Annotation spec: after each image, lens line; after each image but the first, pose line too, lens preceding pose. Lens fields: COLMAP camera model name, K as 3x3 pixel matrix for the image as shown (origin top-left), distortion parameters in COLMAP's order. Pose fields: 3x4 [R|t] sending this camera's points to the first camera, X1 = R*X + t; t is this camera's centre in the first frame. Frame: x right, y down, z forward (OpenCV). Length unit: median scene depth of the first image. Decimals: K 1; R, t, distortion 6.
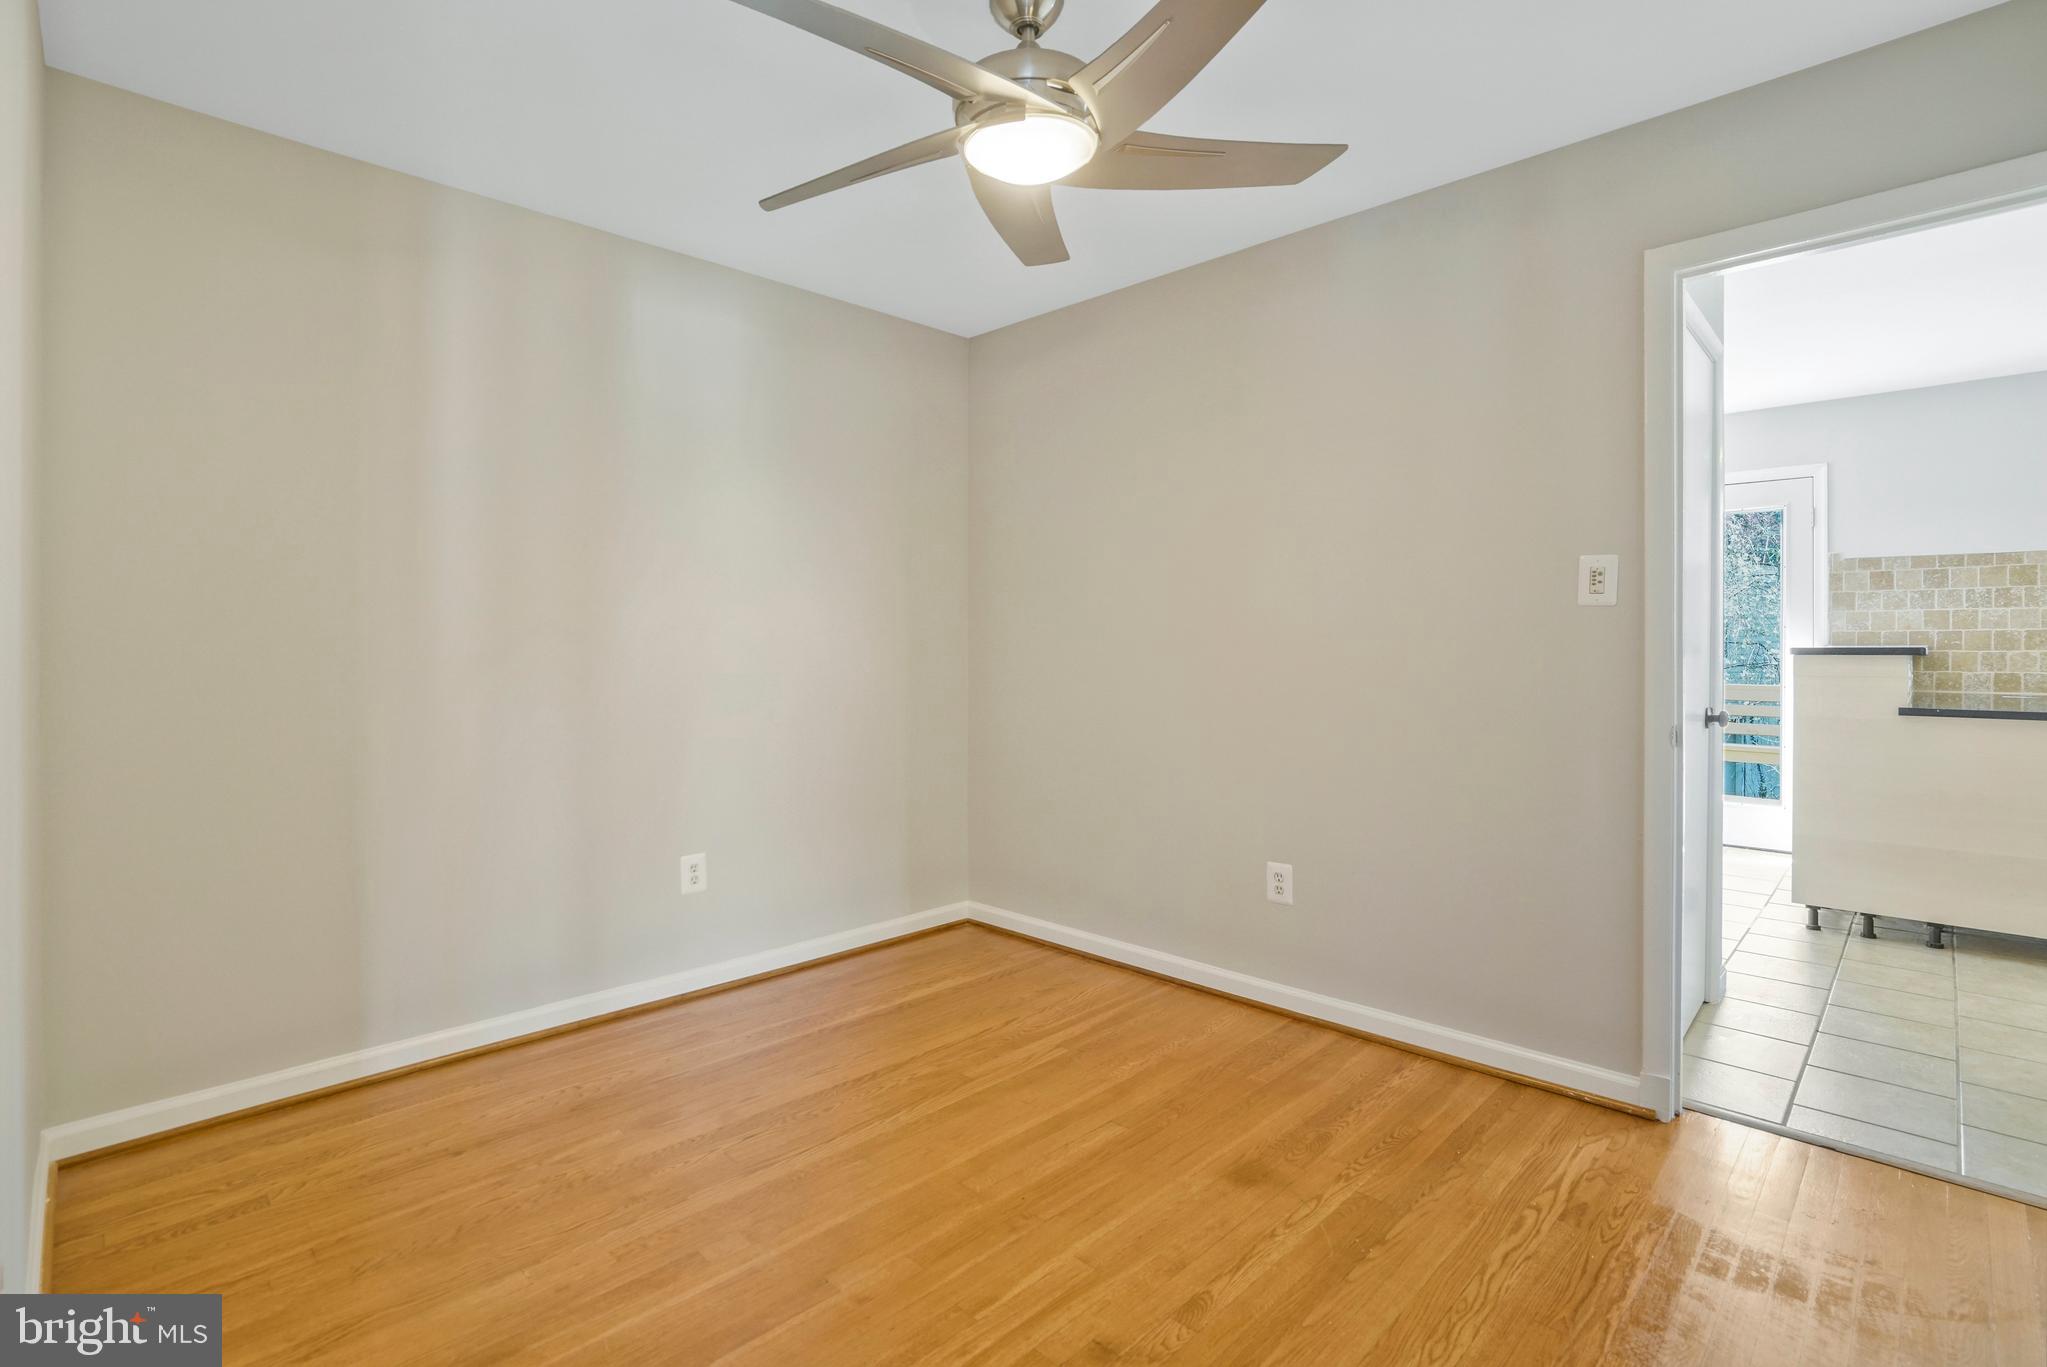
lens RADIAL K [[954.2, 0, 1046.5], [0, 954.2, 652.7], [0, 0, 1]] dist [-0.049638, 0.018136]
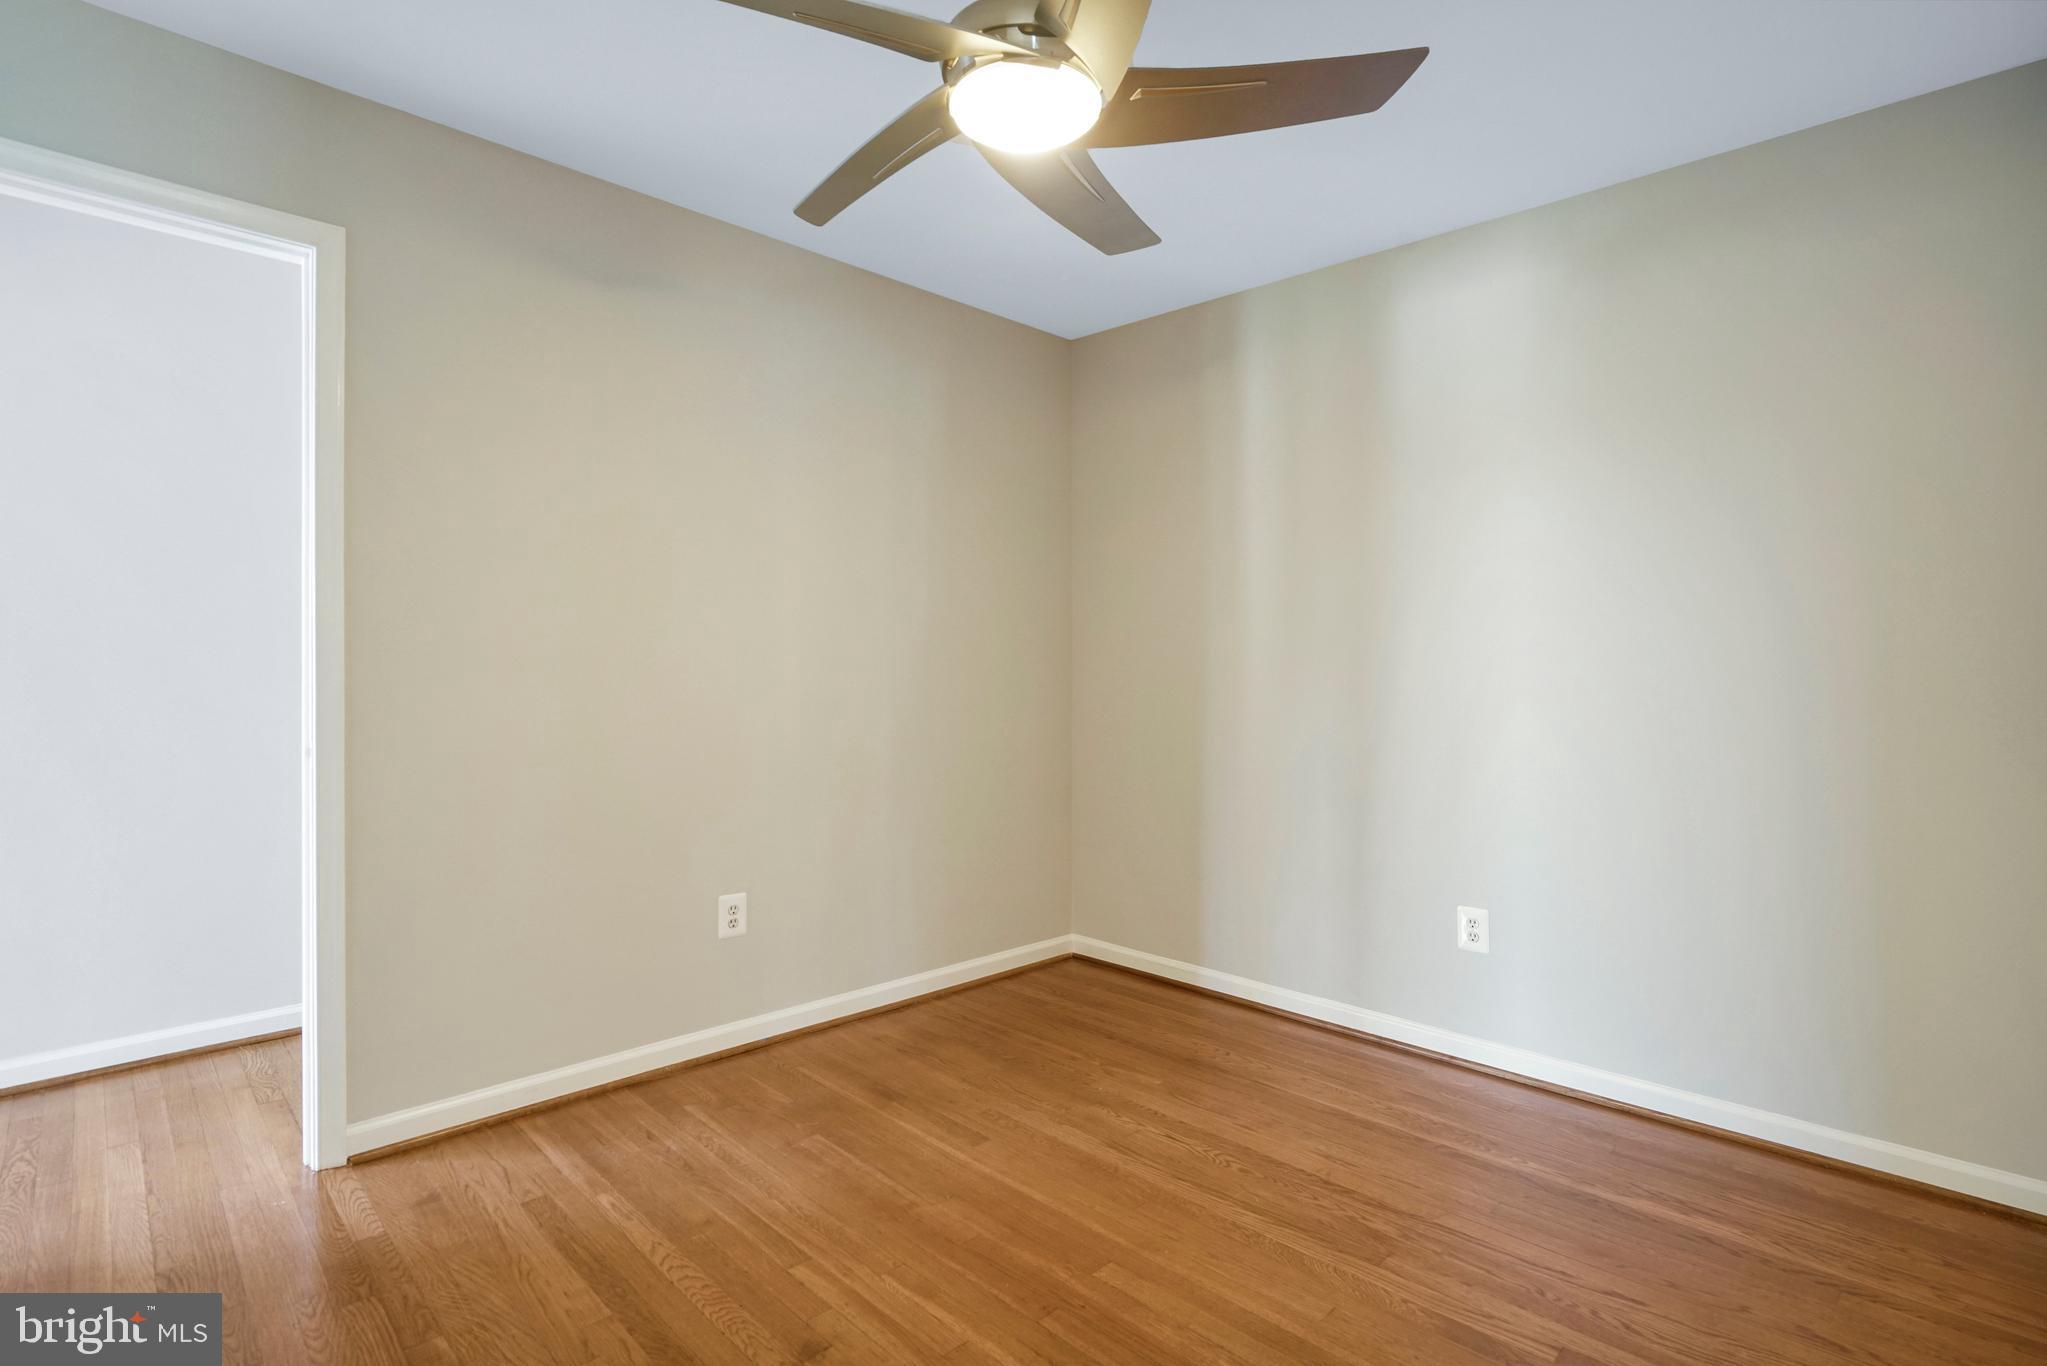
lens RADIAL K [[954.2, 0, 1025.7], [0, 954.2, 682.3], [0, 0, 1]] dist [-0.049638, 0.018136]
pose [[-0.001914, 0.007576, -0.999969, 0.746931], [-0.016806, 0.999830, 0.007608, 0.003092], [0.999857, 0.016820, -0.001787, 0.846835]]
